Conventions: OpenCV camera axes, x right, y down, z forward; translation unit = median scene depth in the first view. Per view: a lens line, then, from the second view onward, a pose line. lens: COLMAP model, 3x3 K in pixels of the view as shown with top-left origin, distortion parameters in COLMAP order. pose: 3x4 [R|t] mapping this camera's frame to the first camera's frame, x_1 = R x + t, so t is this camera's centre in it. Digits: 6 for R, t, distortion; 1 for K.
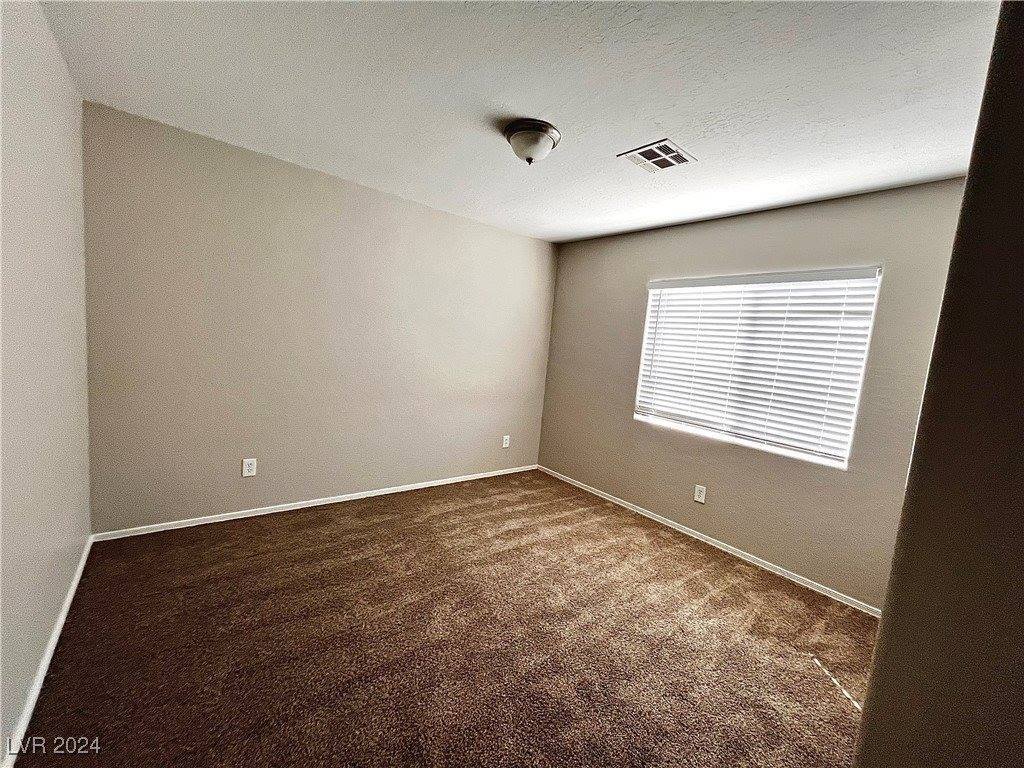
lens RADIAL K [[412.6, 0, 512.0], [0, 412.6, 384.0], [0, 0, 1]] dist [-0.002018, -0.000276]
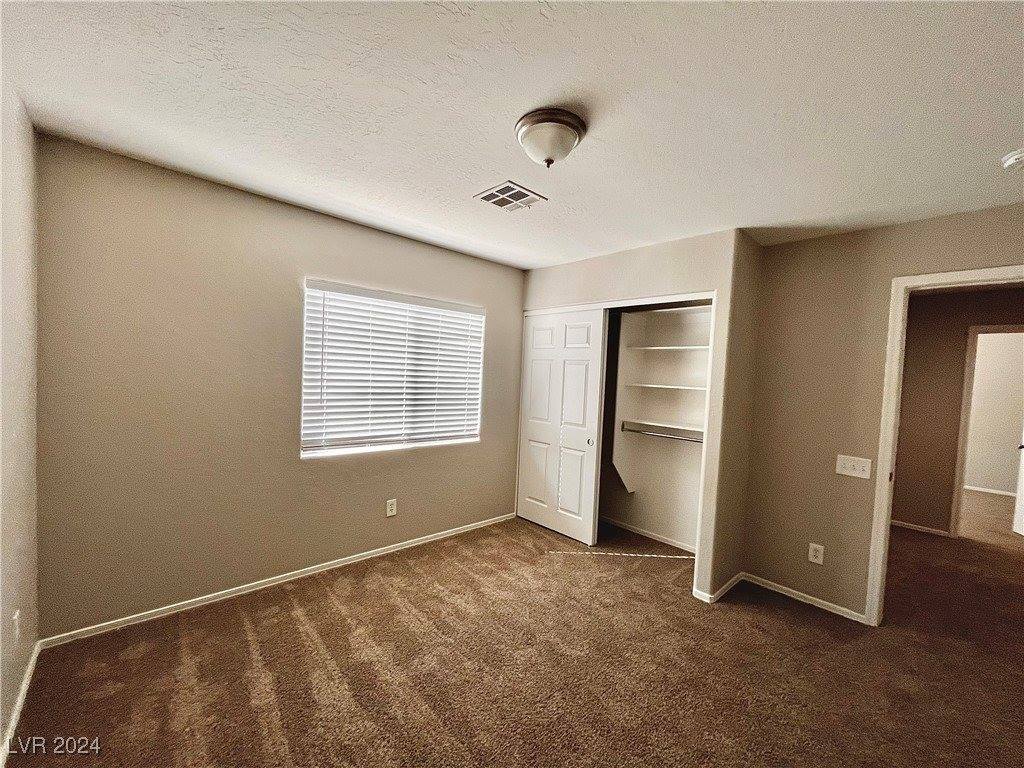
lens RADIAL K [[412.6, 0, 512.0], [0, 412.6, 384.0], [0, 0, 1]] dist [-0.002018, -0.000276]
pose [[-0.061460, -0.120758, 0.990778, -0.552709], [0.051426, 0.990953, 0.123970, -0.150447], [-0.996784, 0.058571, -0.054694, 0.787807]]
